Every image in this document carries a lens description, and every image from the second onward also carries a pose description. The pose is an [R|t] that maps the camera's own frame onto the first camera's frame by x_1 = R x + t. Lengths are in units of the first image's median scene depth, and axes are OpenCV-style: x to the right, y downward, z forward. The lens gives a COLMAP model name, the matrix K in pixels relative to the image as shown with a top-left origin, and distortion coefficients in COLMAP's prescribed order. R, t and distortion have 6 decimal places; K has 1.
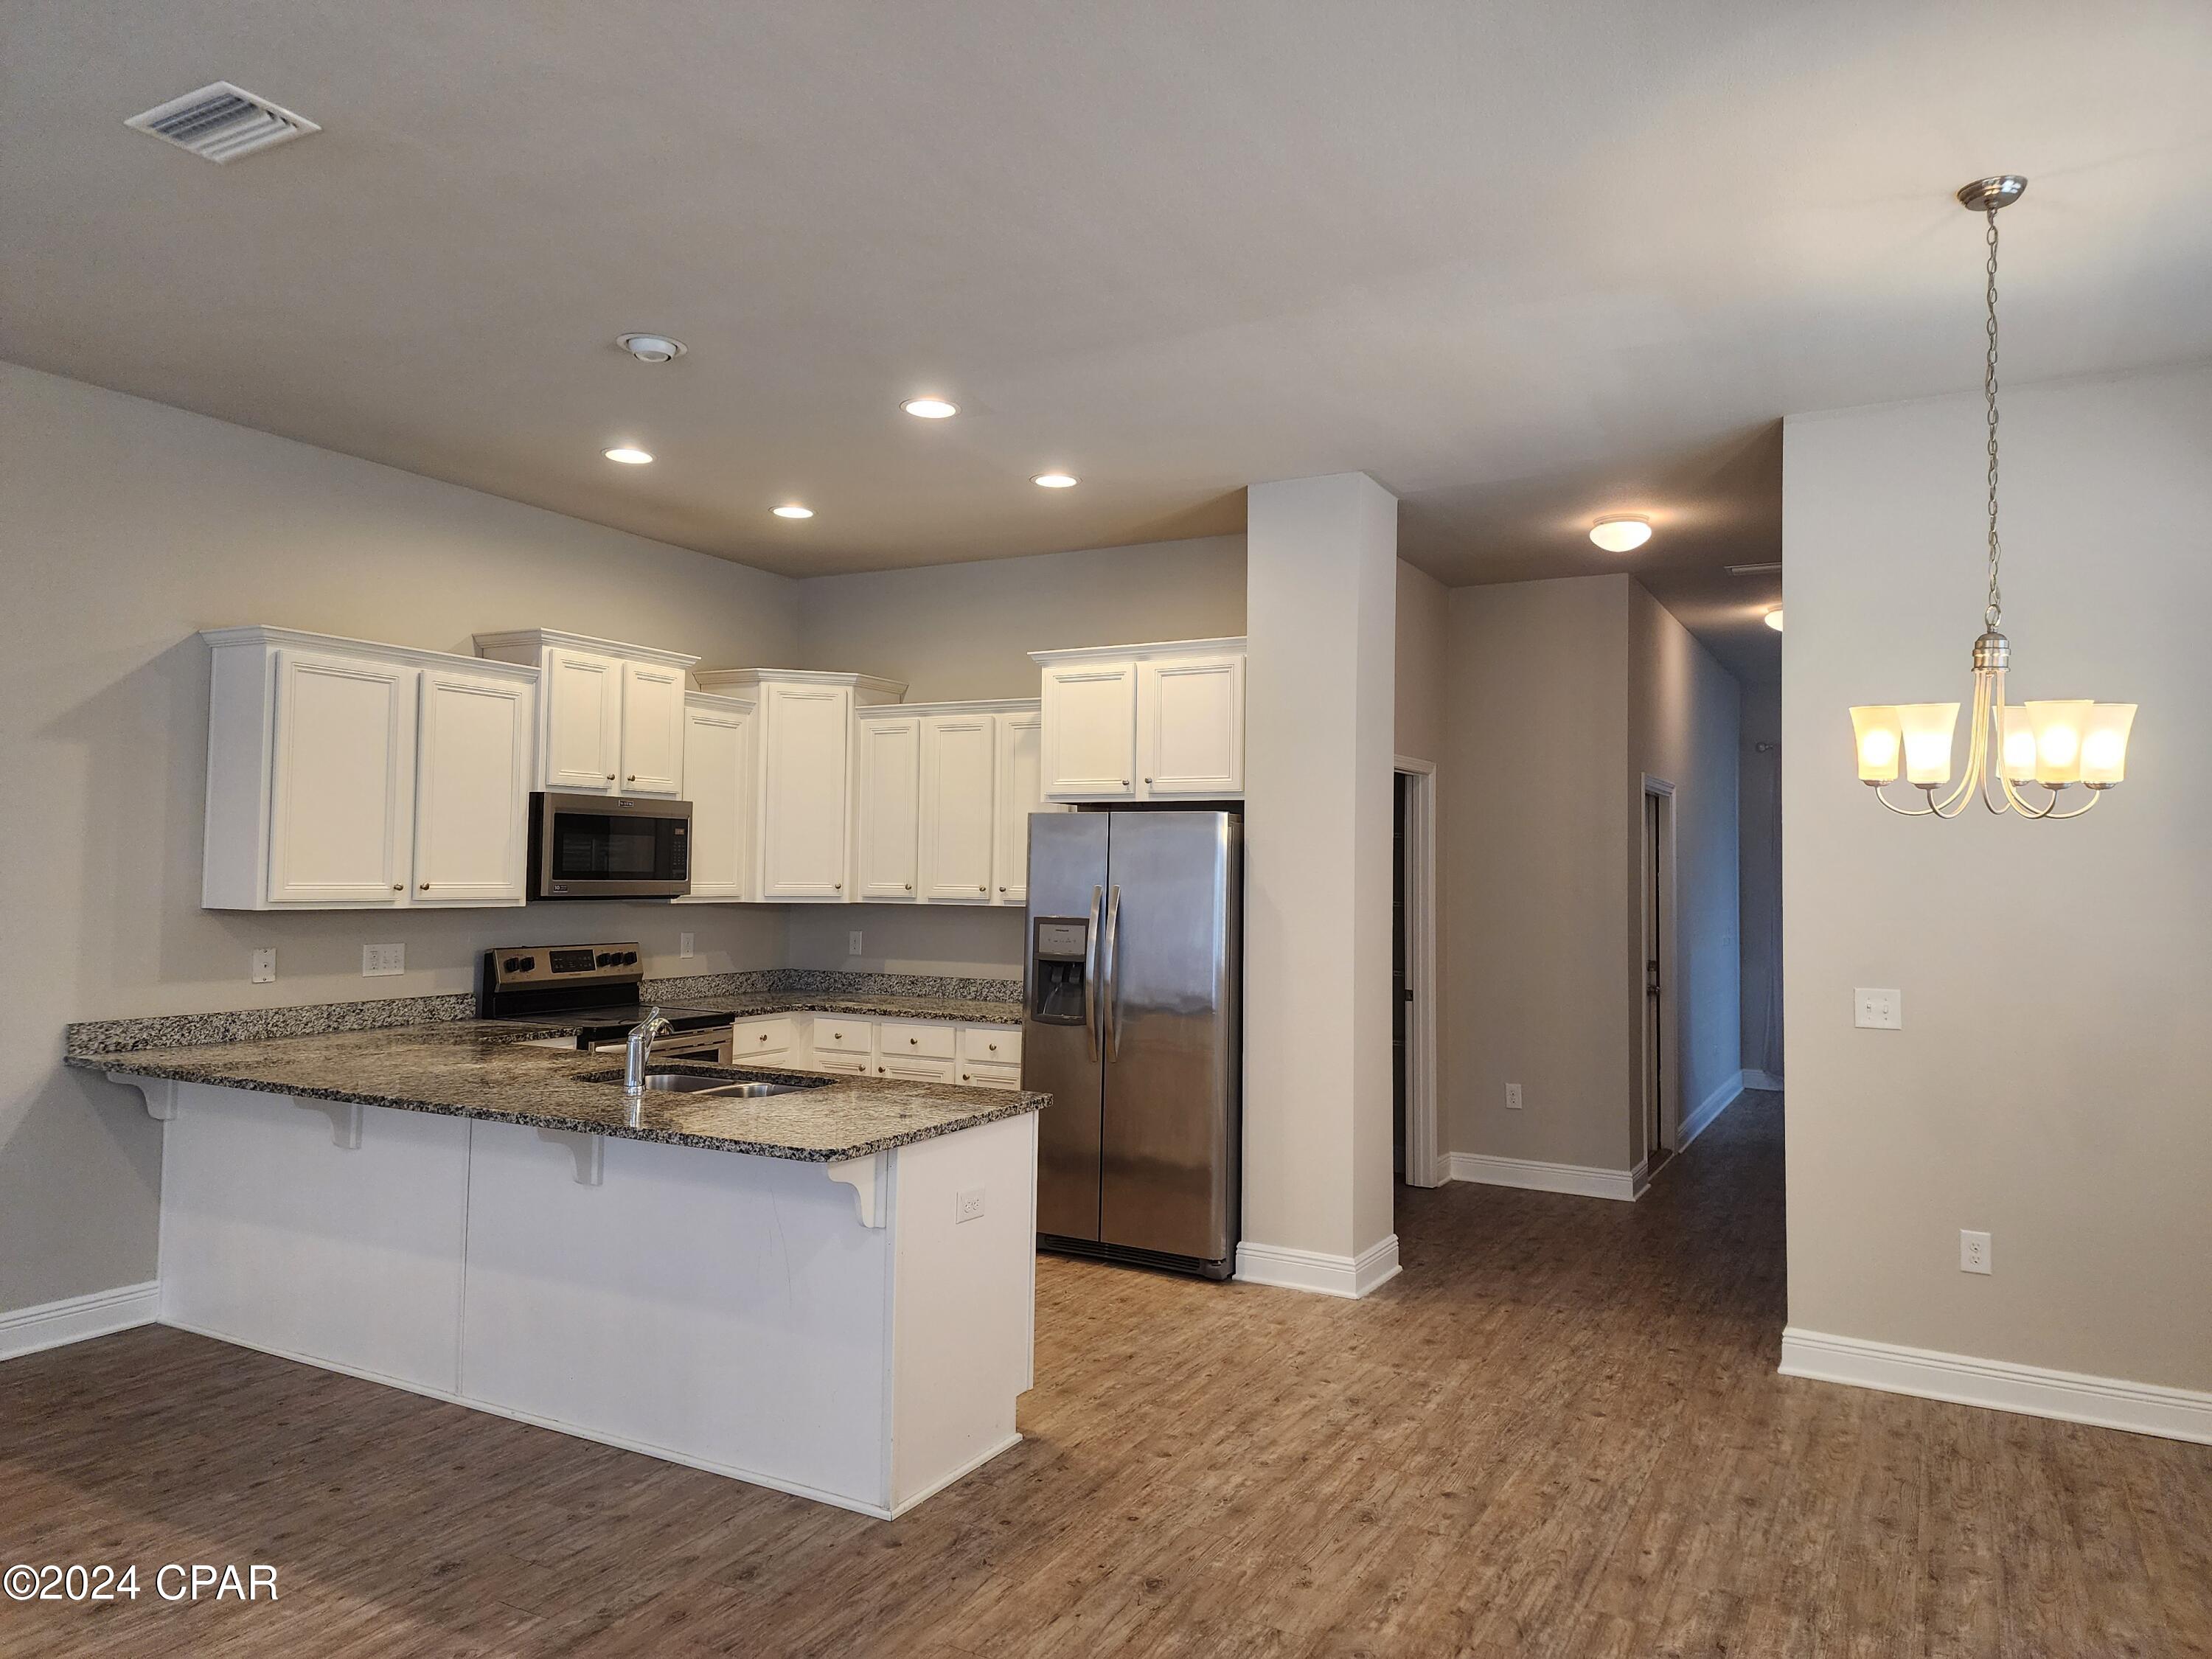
lens RADIAL K [[1476.4, 0, 1112.5], [0, 1476.4, 810.3], [0, 0, 1]] dist [0.067165, -0.054629]
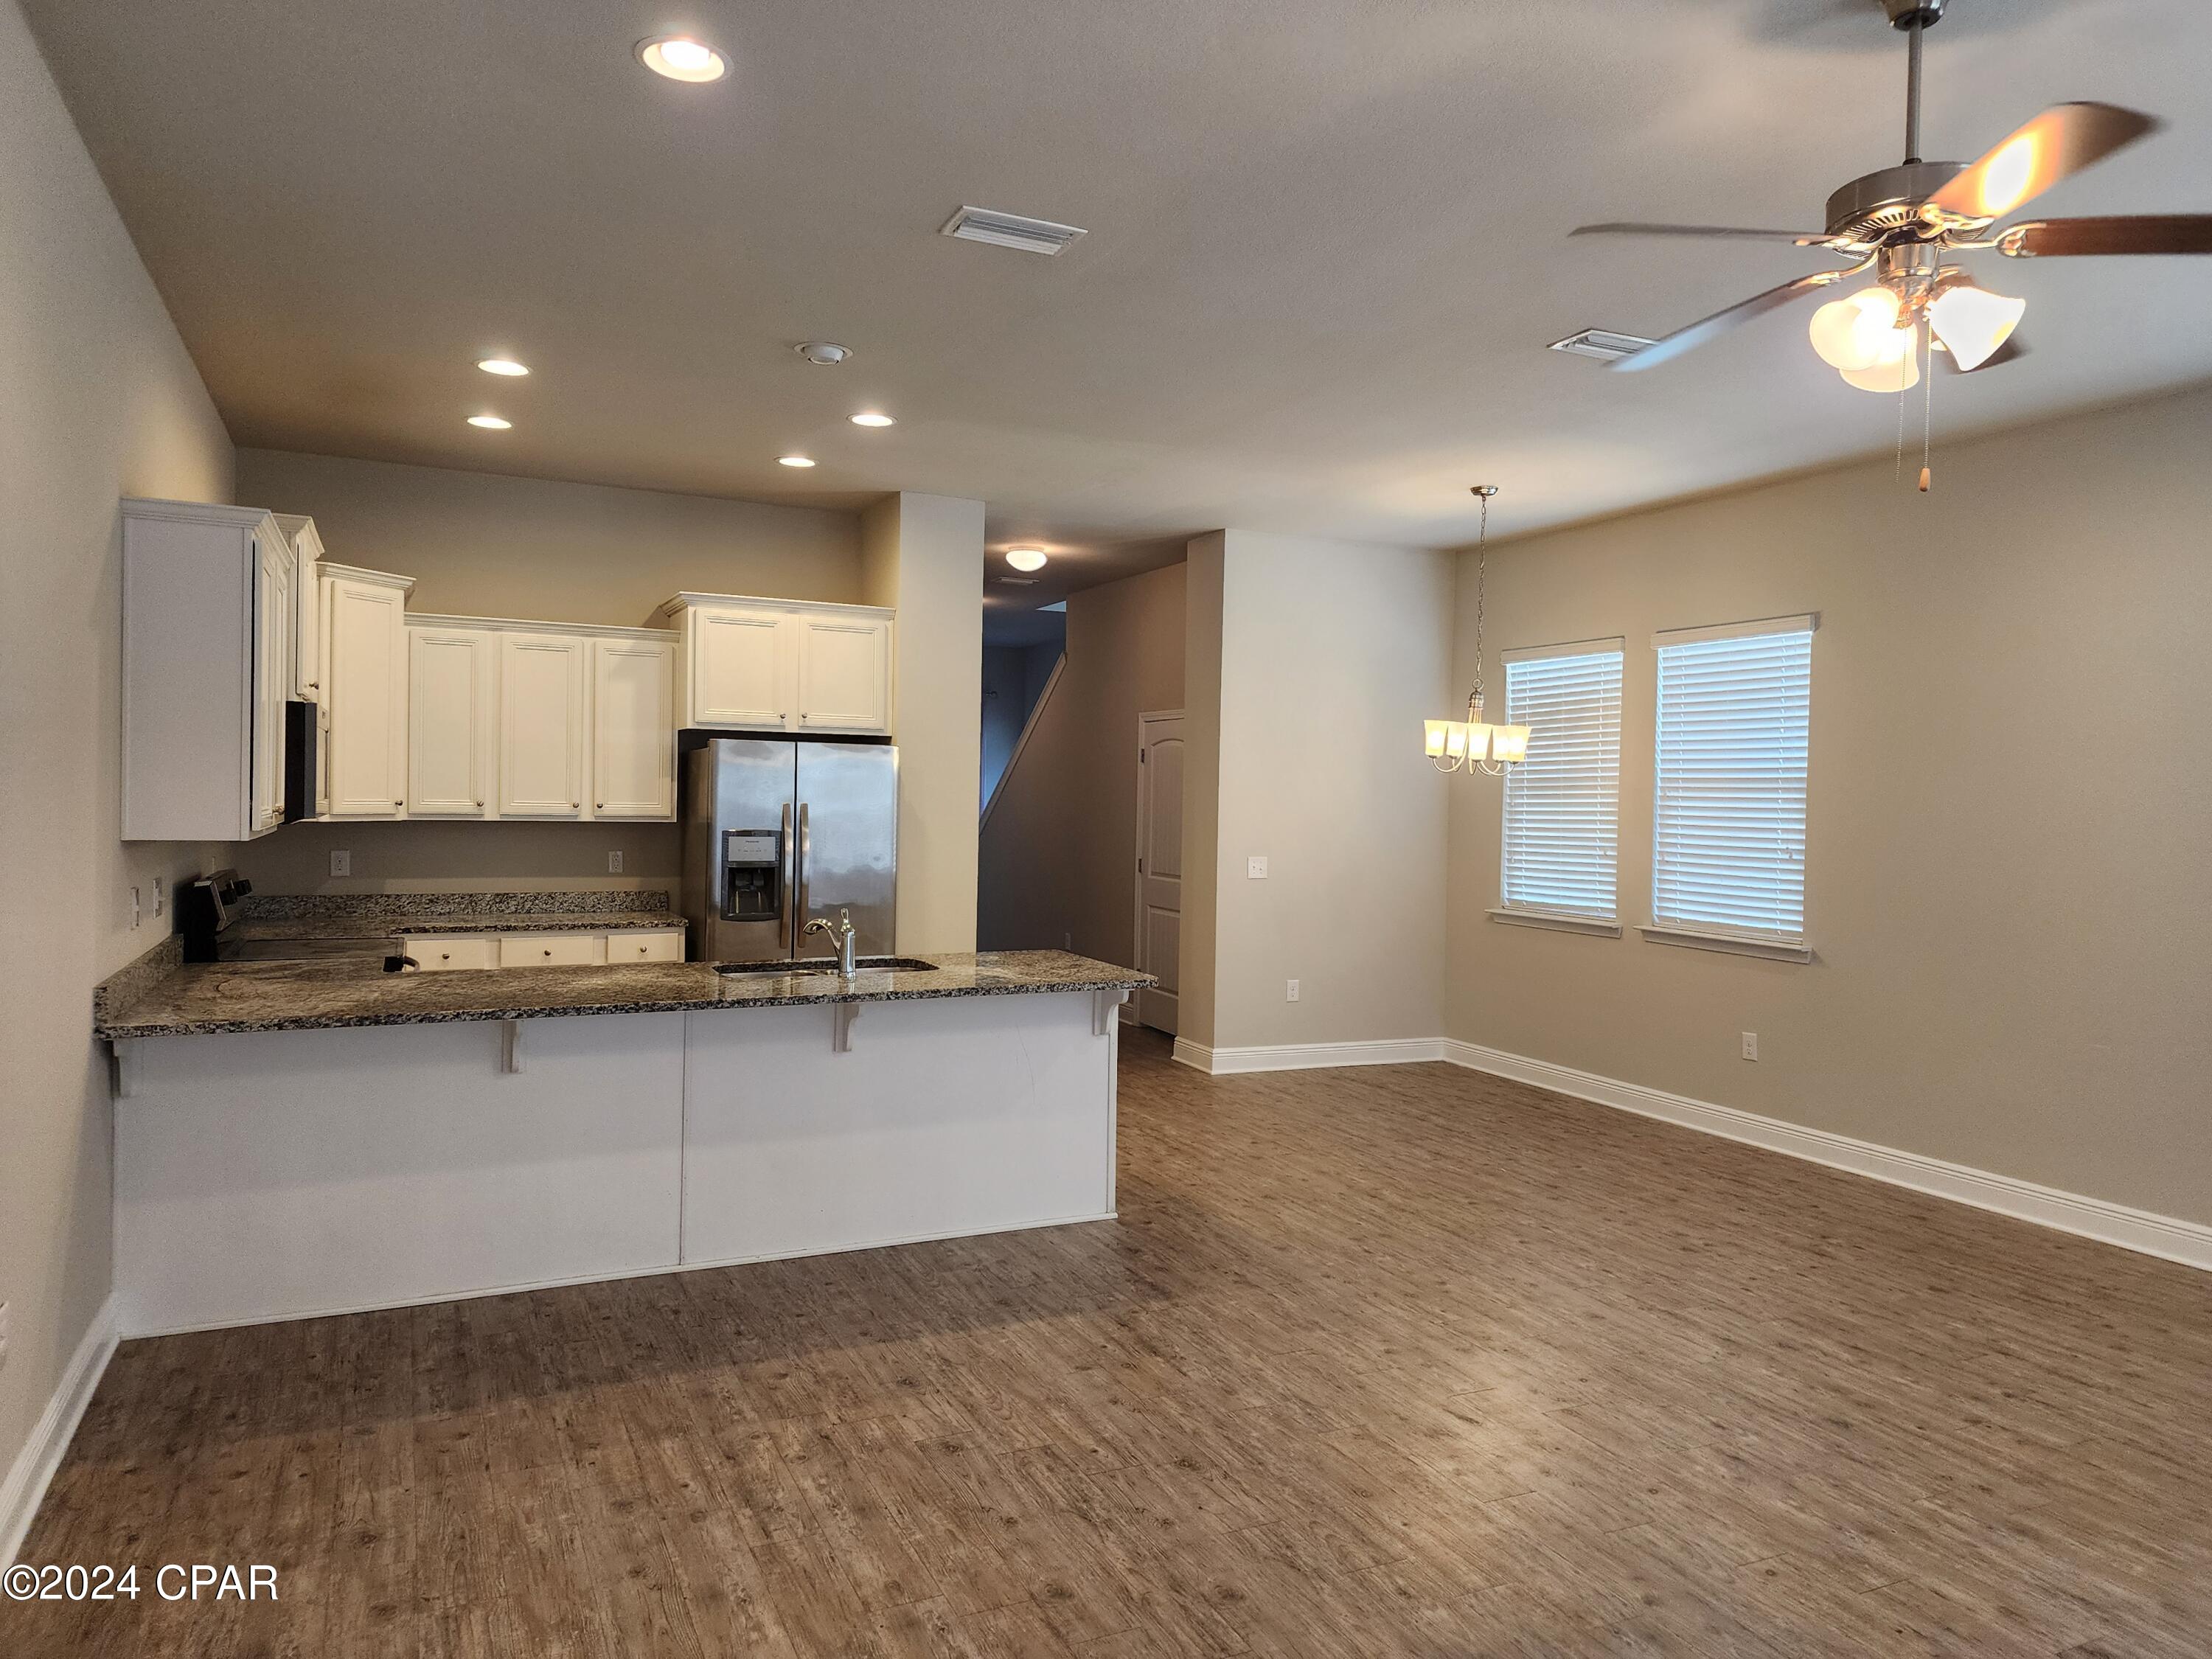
lens RADIAL K [[1476.4, 0, 1118.7], [0, 1476.4, 832.7], [0, 0, 1]] dist [0.067165, -0.054629]
pose [[0.581282, -0.024491, 0.813333, -0.965043], [-0.044988, 0.997051, 0.062176, -0.013999], [-0.812457, -0.072732, 0.578466, 0.094977]]
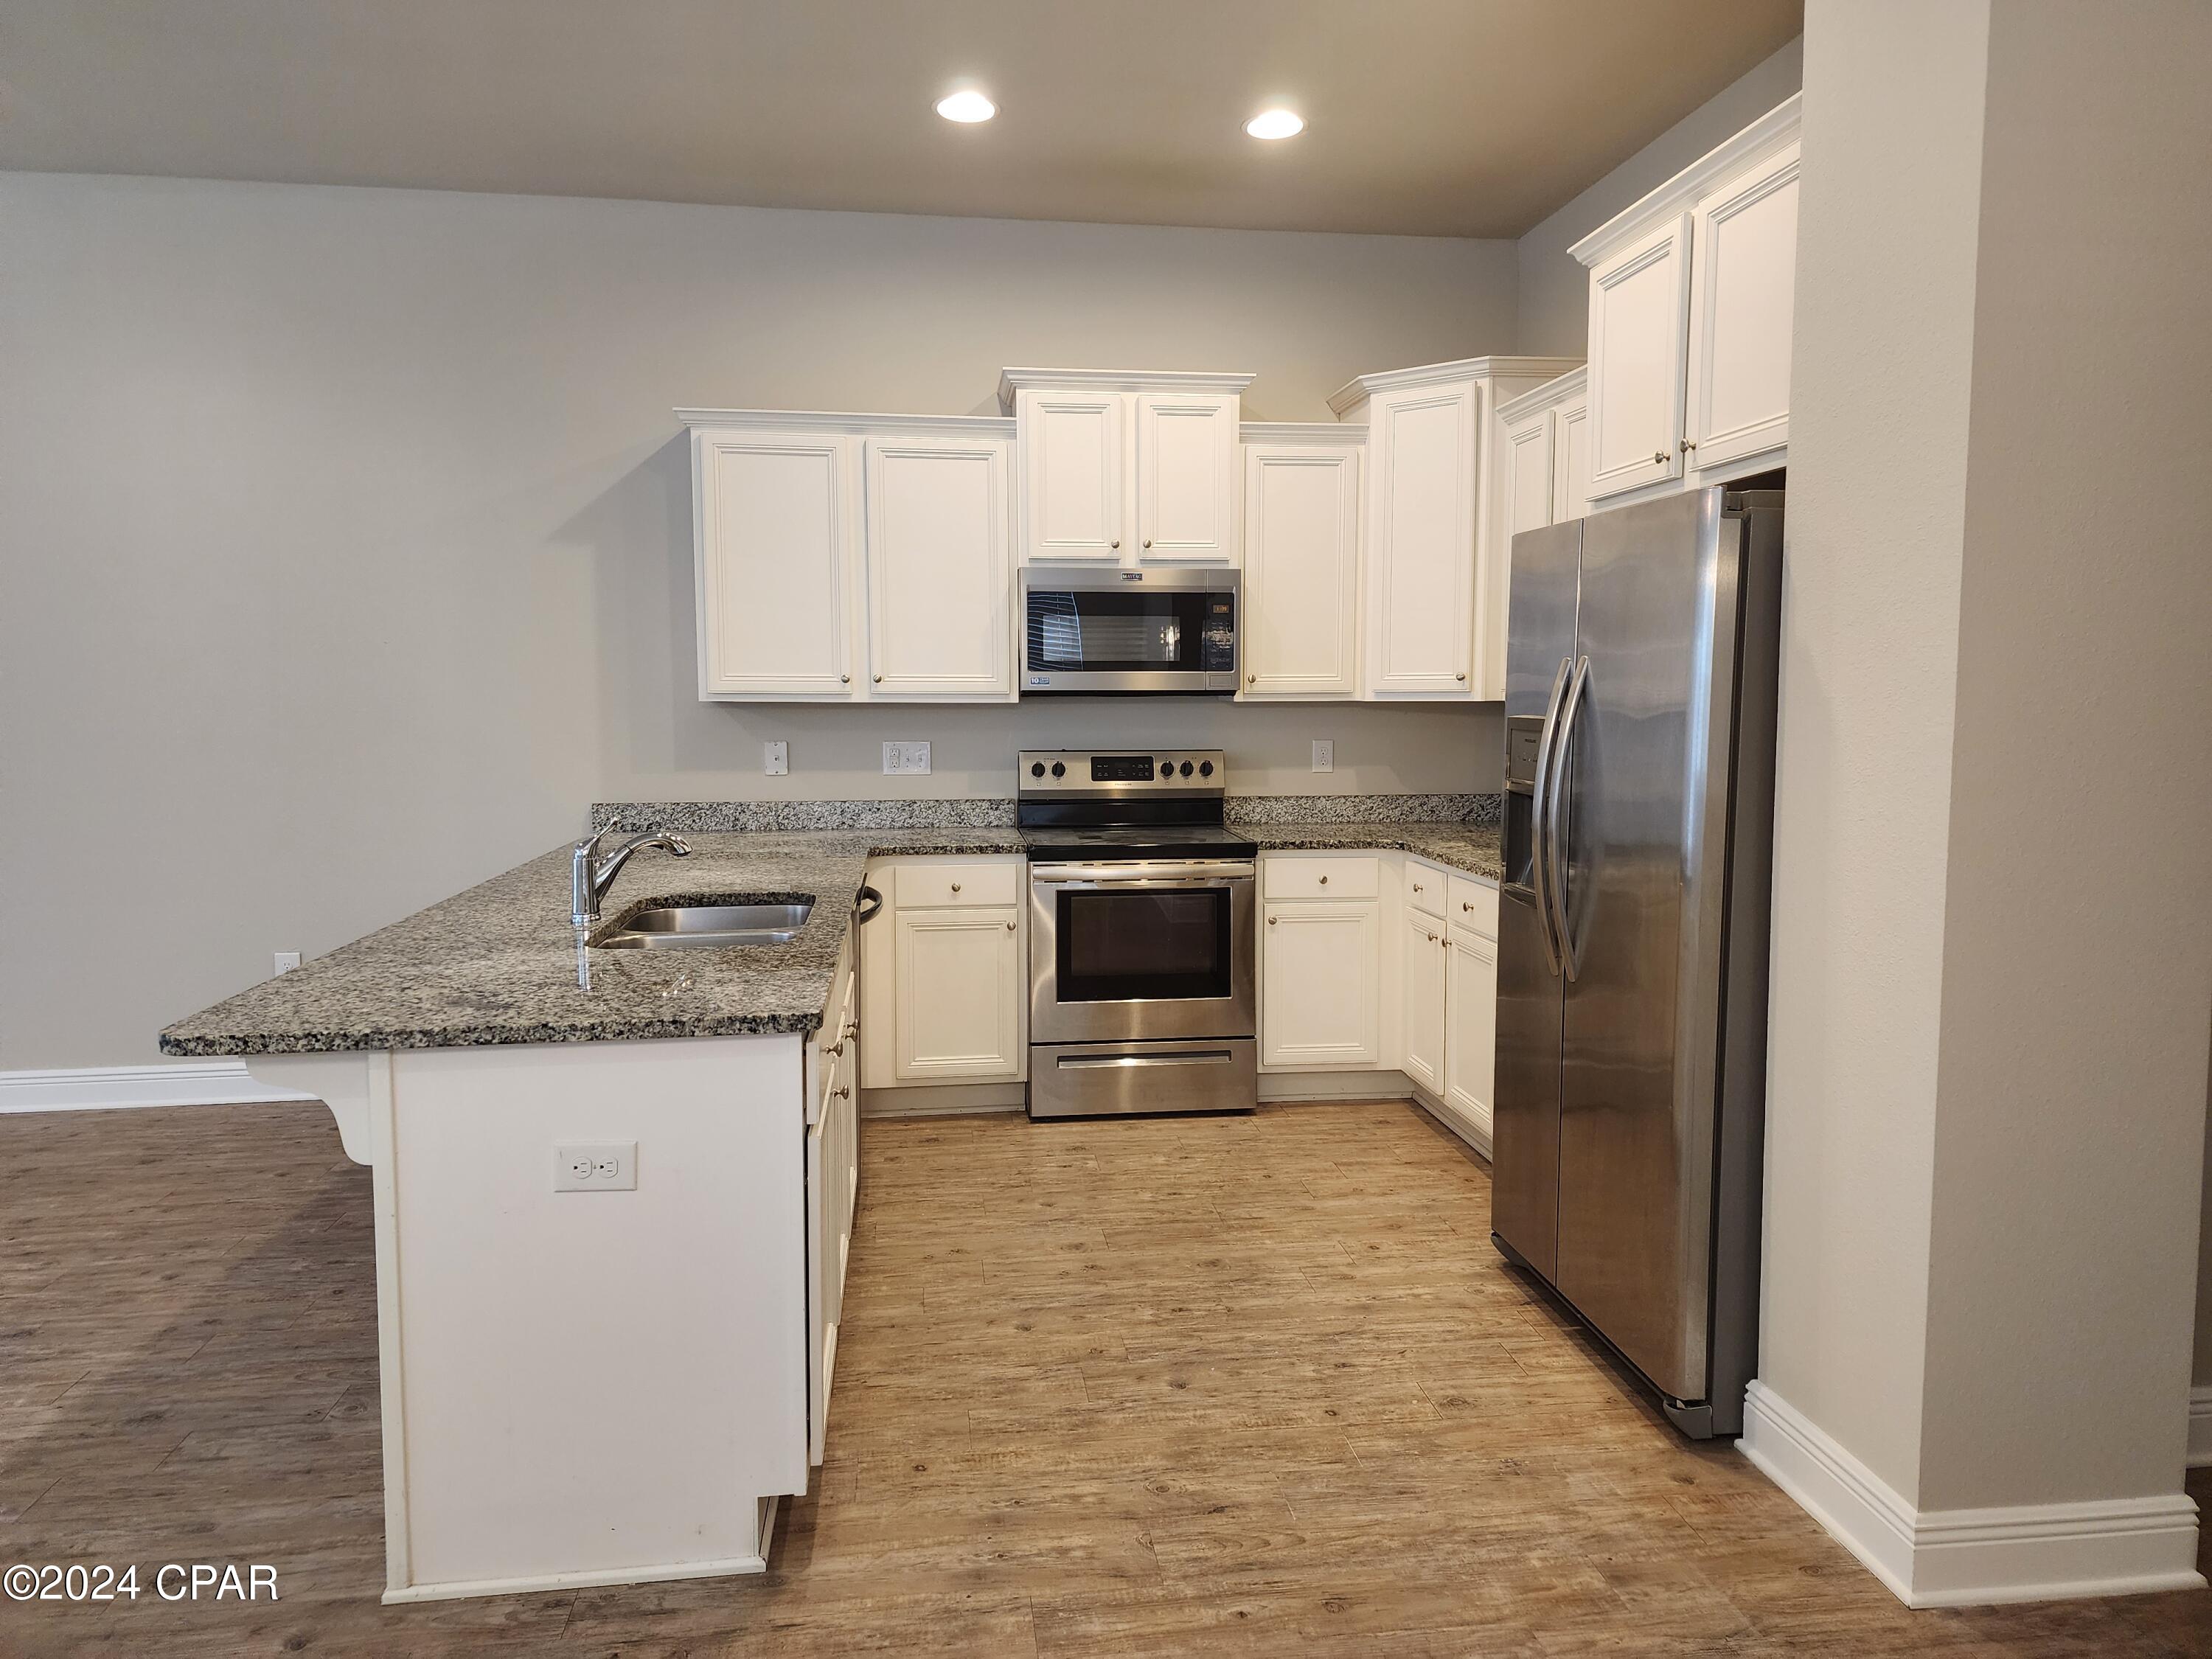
lens RADIAL K [[1476.4, 0, 1117.5], [0, 1476.4, 805.5], [0, 0, 1]] dist [0.067165, -0.054629]
pose [[0.597178, 0.050140, -0.800540, 0.386620], [0.042817, 0.994629, 0.094236, 0.053737], [0.800965, -0.090552, 0.591823, 0.624082]]
